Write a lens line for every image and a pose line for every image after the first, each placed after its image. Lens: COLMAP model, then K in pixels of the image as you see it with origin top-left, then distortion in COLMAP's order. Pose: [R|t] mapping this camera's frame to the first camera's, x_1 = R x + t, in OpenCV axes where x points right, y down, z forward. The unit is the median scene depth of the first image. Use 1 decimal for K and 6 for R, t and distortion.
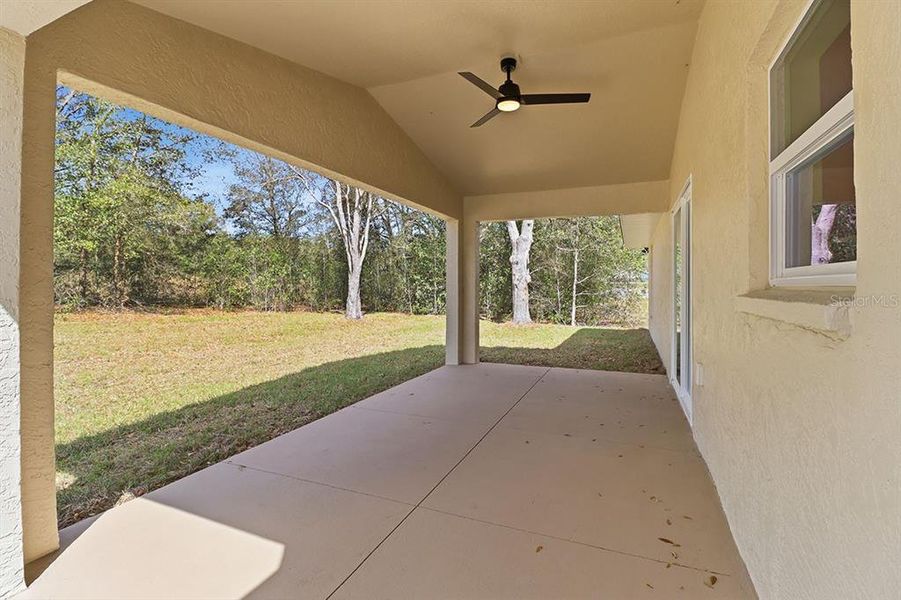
lens RADIAL K [[423.4, 0, 448.2], [0, 423.4, 290.8], [0, 0, 1]] dist [-0.024256, -0.001942]
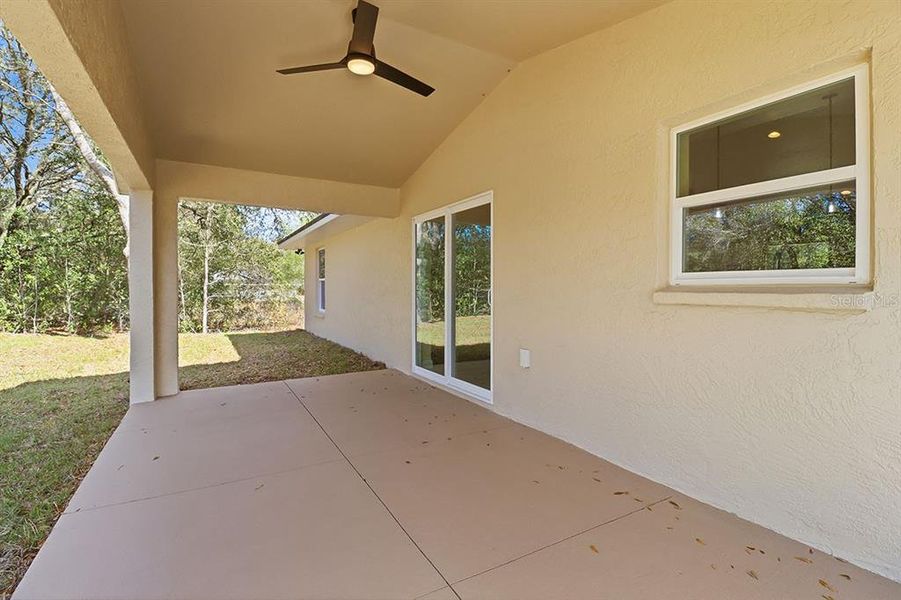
lens RADIAL K [[423.4, 0, 448.2], [0, 423.4, 300.0], [0, 0, 1]] dist [-0.024256, -0.001942]
pose [[0.606482, -0.024535, 0.794719, -0.217738], [0.010299, 0.999682, 0.023004, -0.000132], [-0.795030, -0.005767, 0.606542, 0.191569]]
